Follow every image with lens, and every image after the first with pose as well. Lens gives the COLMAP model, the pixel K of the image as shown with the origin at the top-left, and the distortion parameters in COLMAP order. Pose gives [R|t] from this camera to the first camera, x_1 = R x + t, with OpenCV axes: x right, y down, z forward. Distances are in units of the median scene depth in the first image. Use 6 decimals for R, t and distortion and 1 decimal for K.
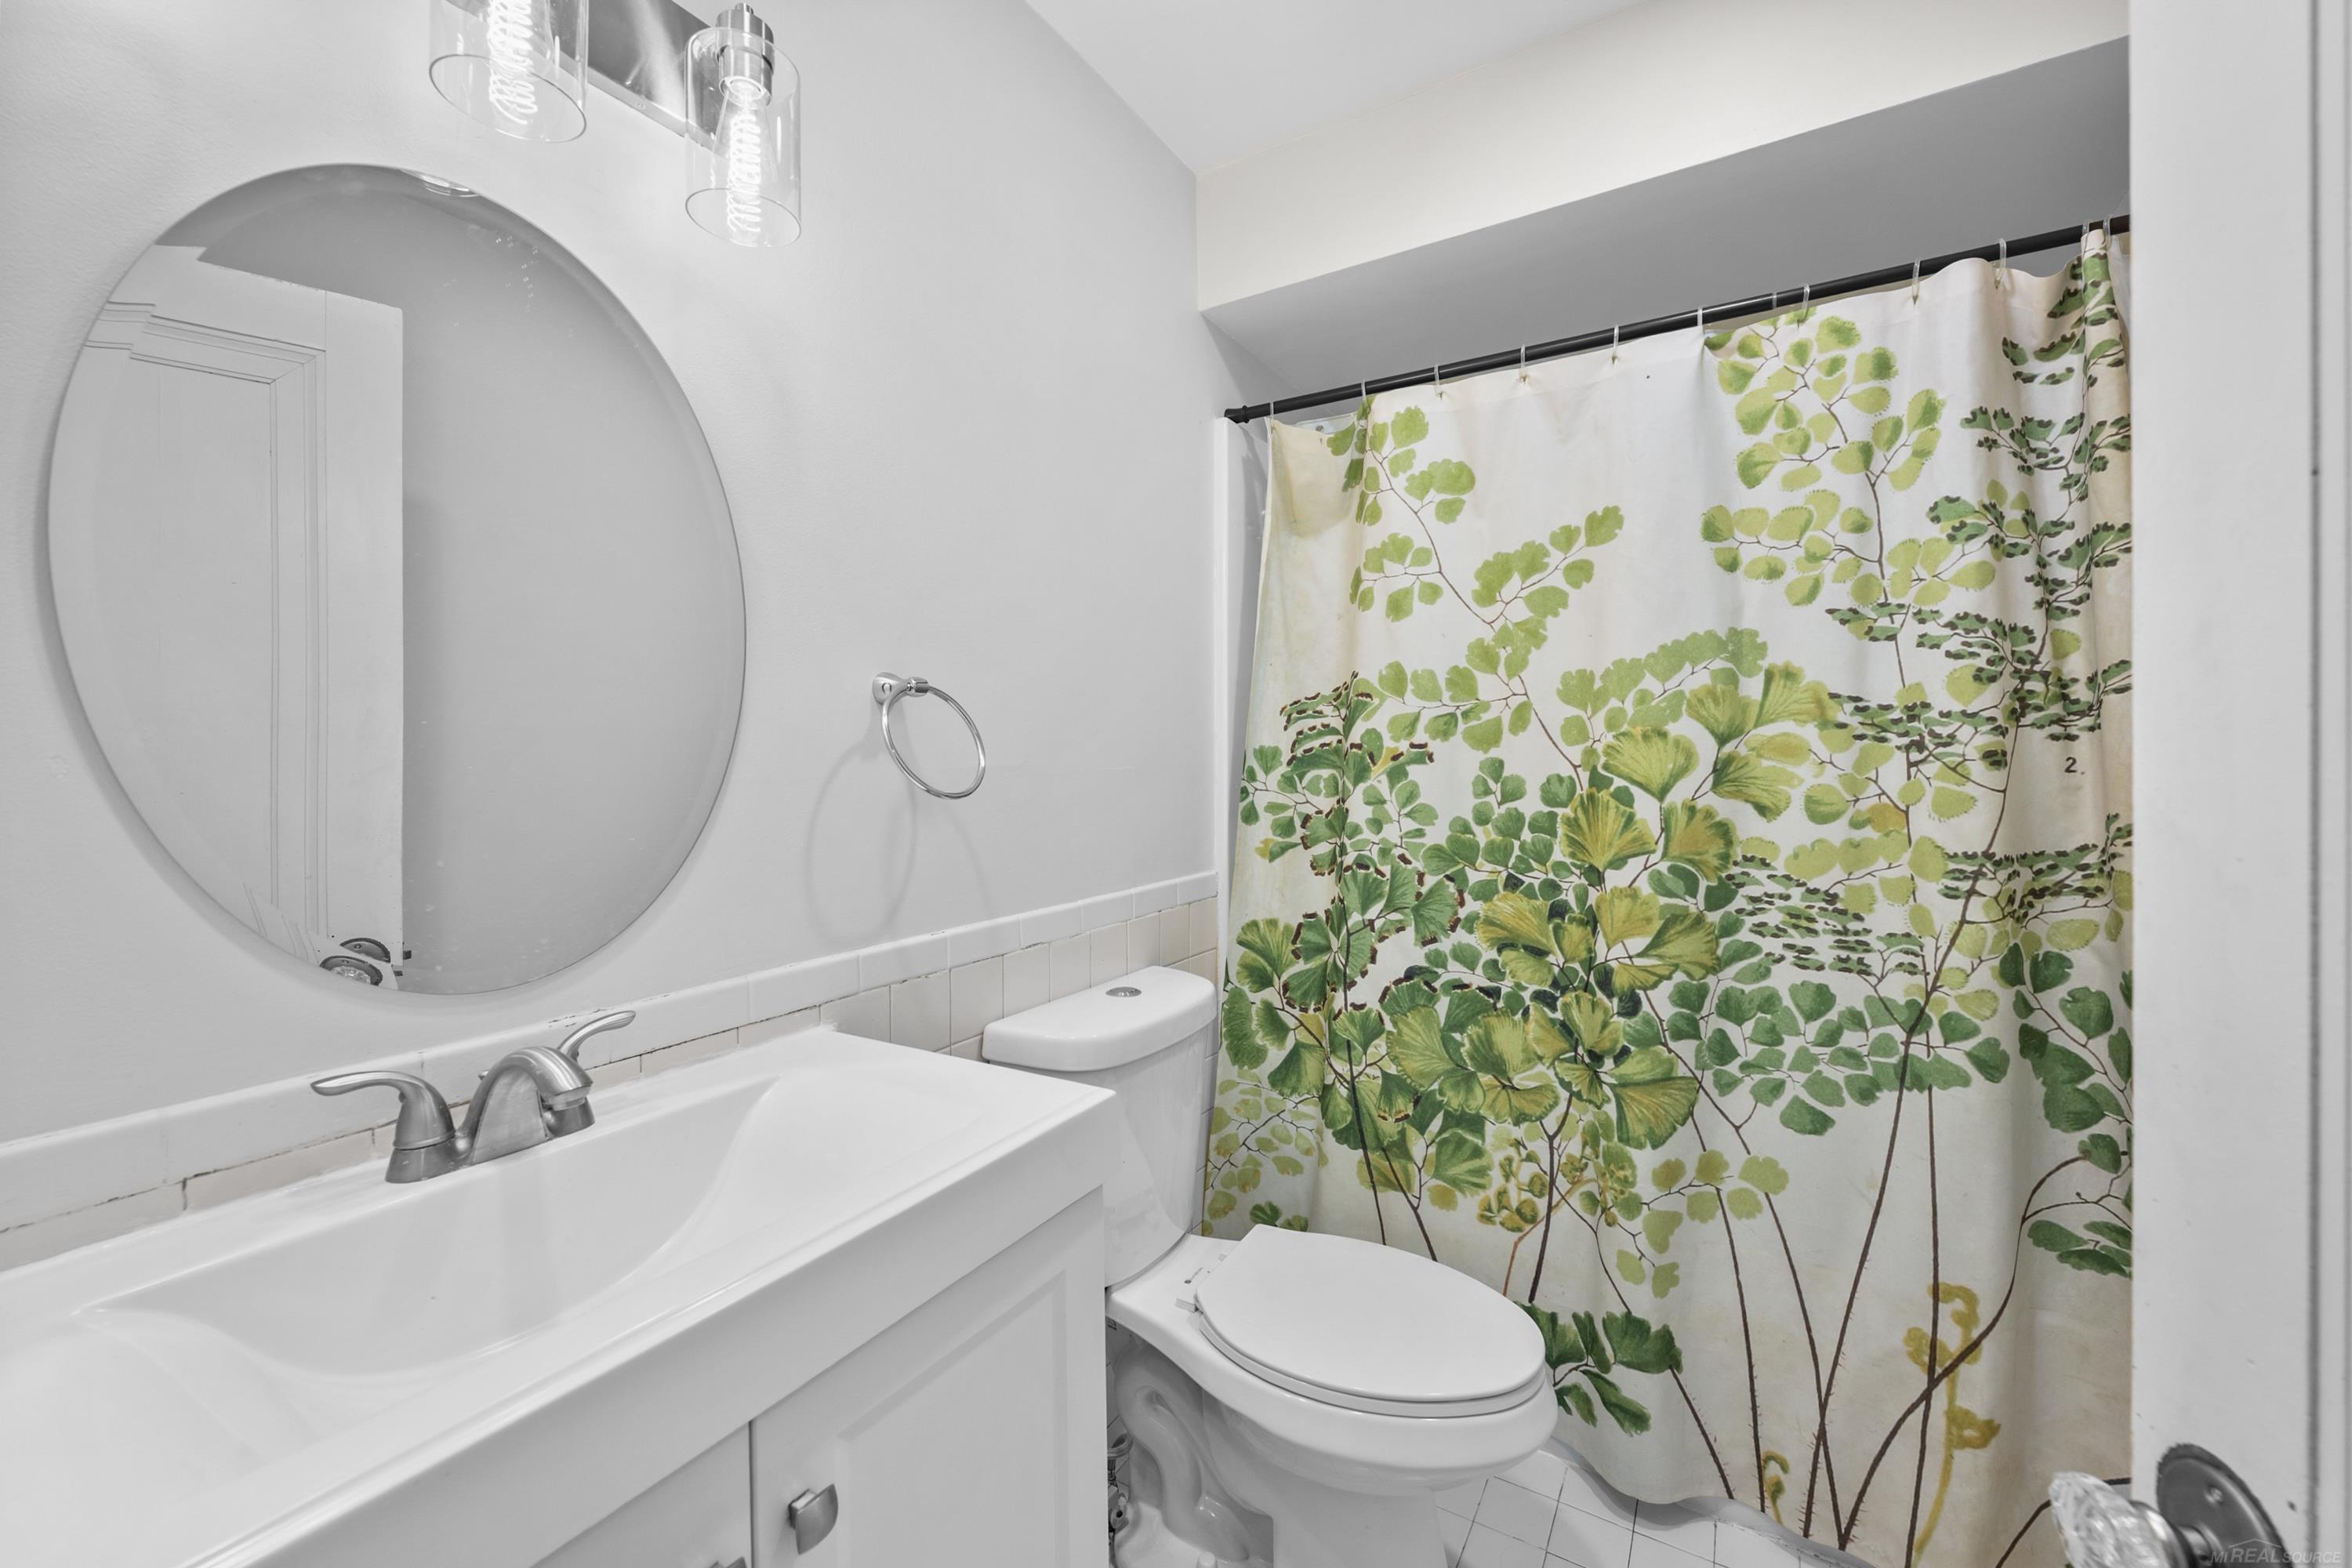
lens RADIAL K [[938.3, 0, 1182.8], [0, 938.3, 662.6], [0, 0, 1]] dist [-0.001135, -0.000184]
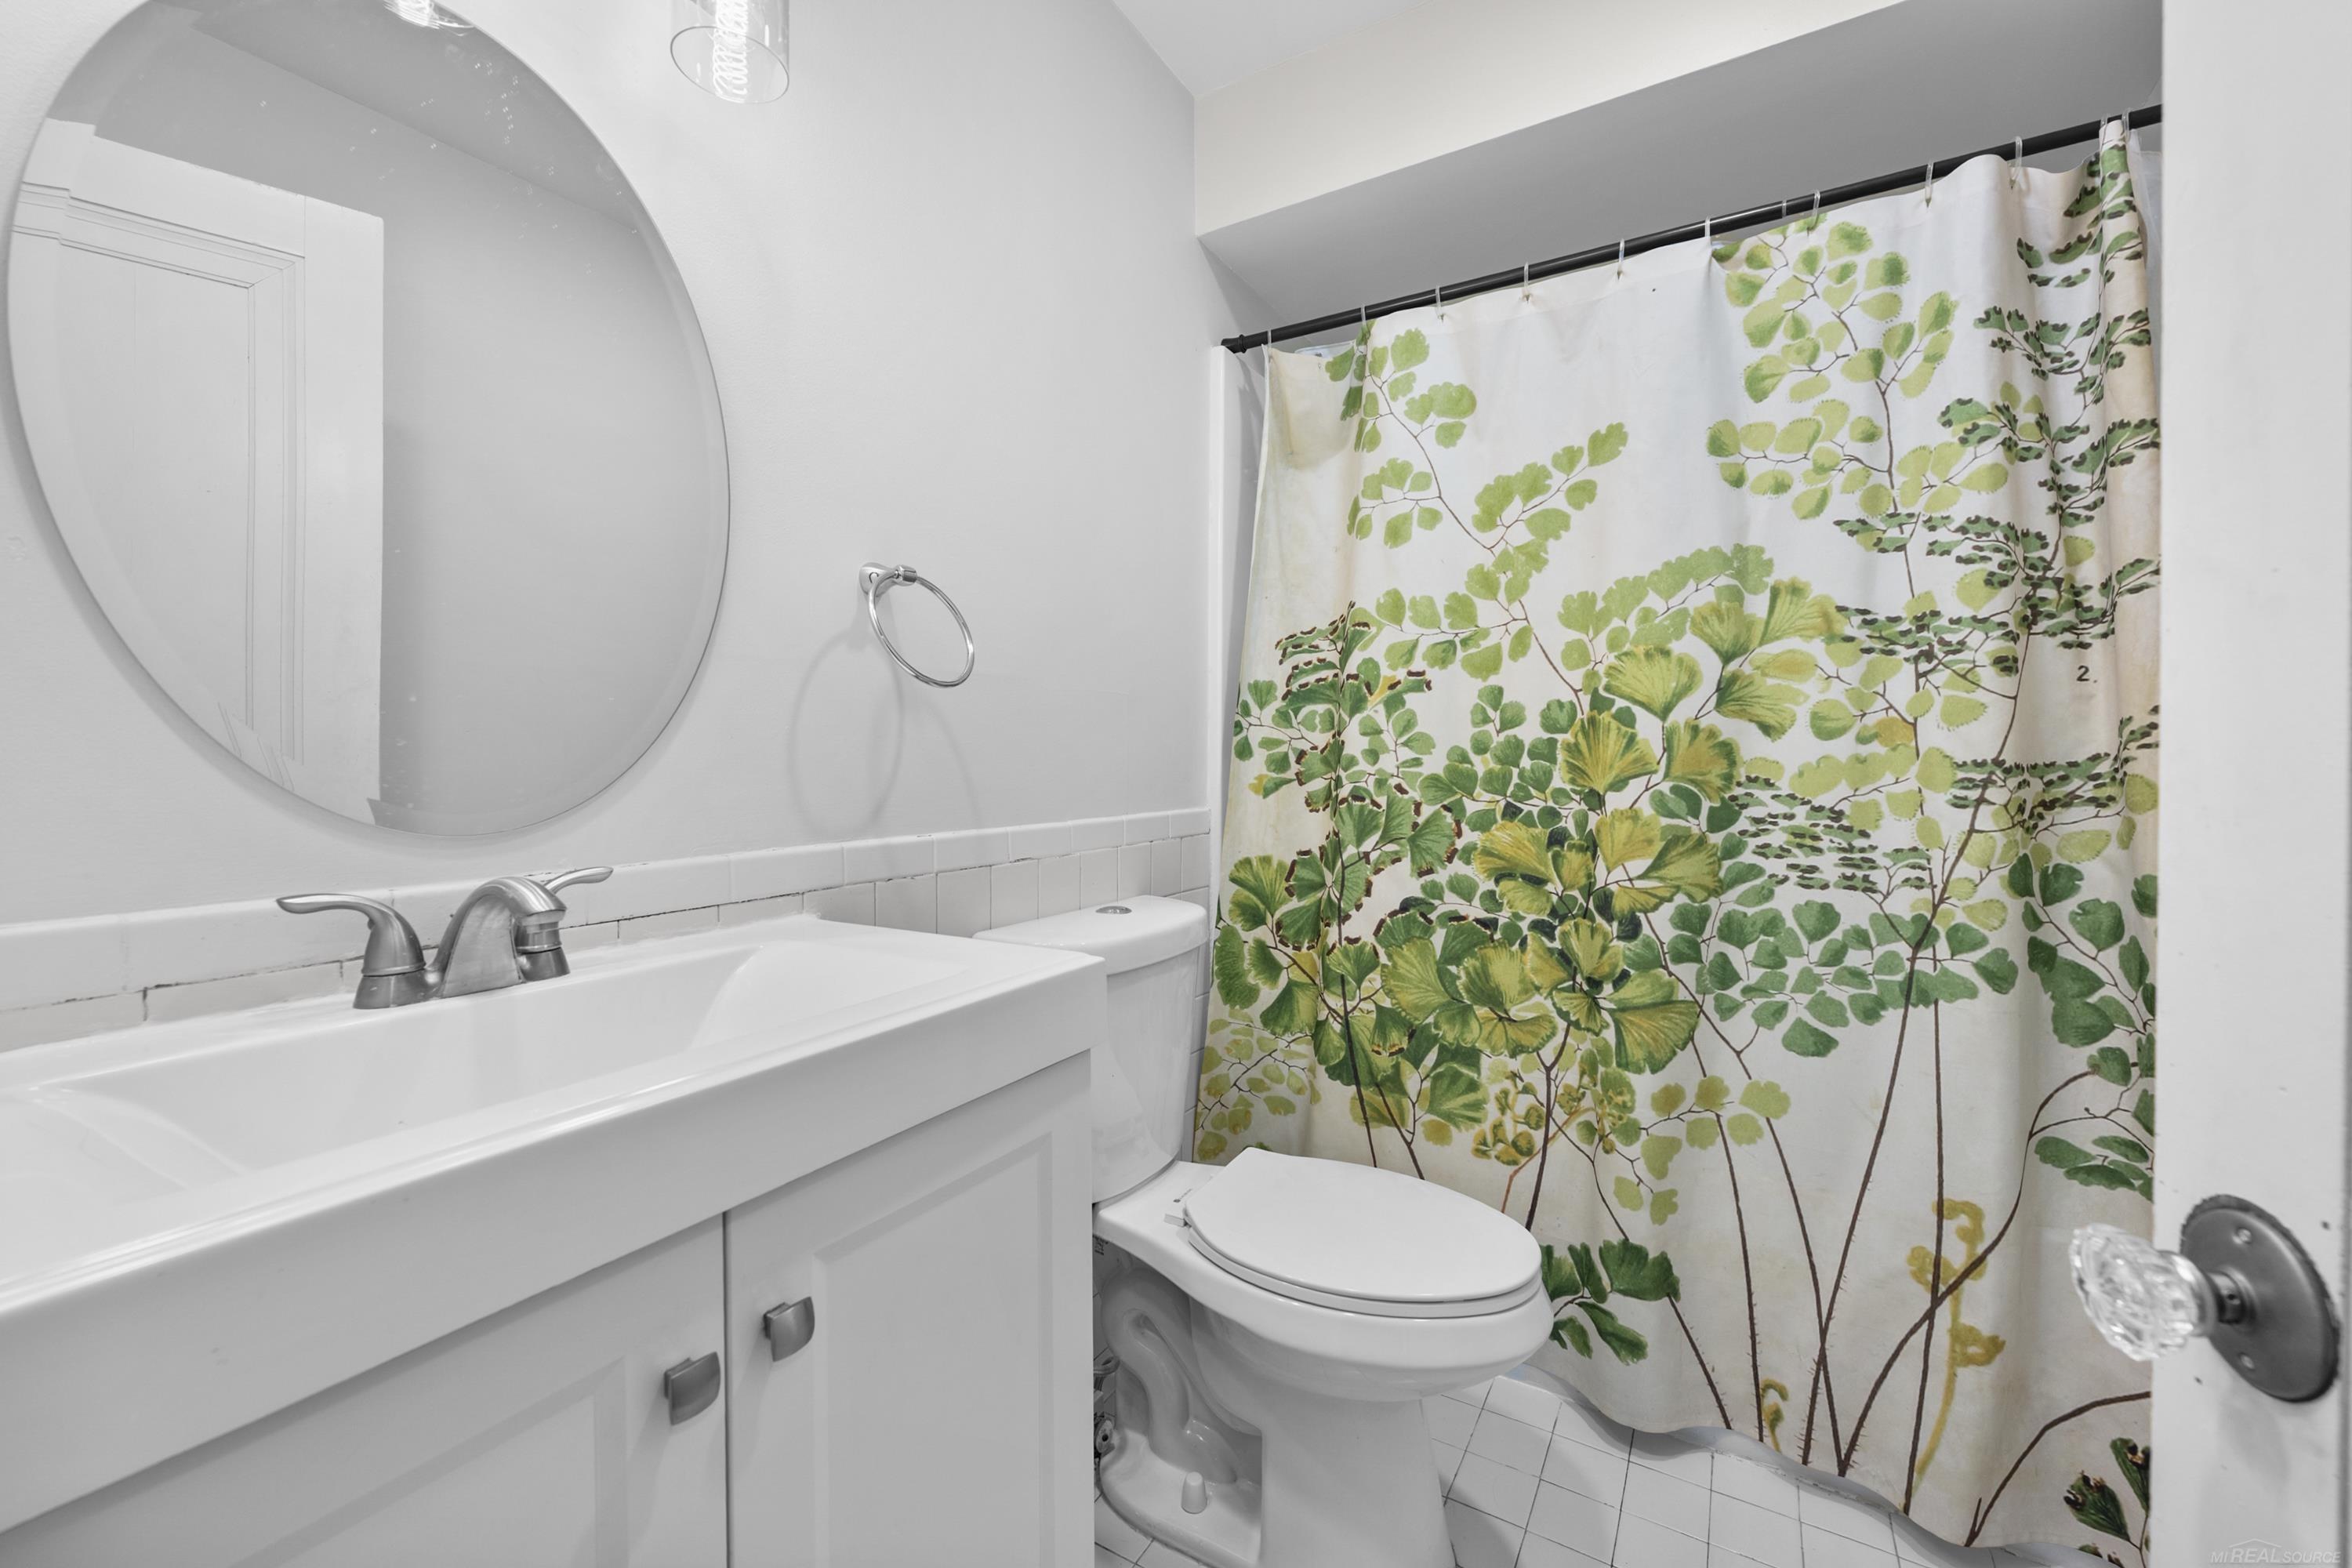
lens RADIAL K [[938.3, 0, 1176.2], [0, 938.3, 778.7], [0, 0, 1]] dist [-0.001135, -0.000184]
pose [[0.999970, 0.007772, -0.000462, 0.001510], [-0.007771, 0.999966, 0.002637, 0.214077], [0.000483, -0.002634, 0.999996, 0.019604]]
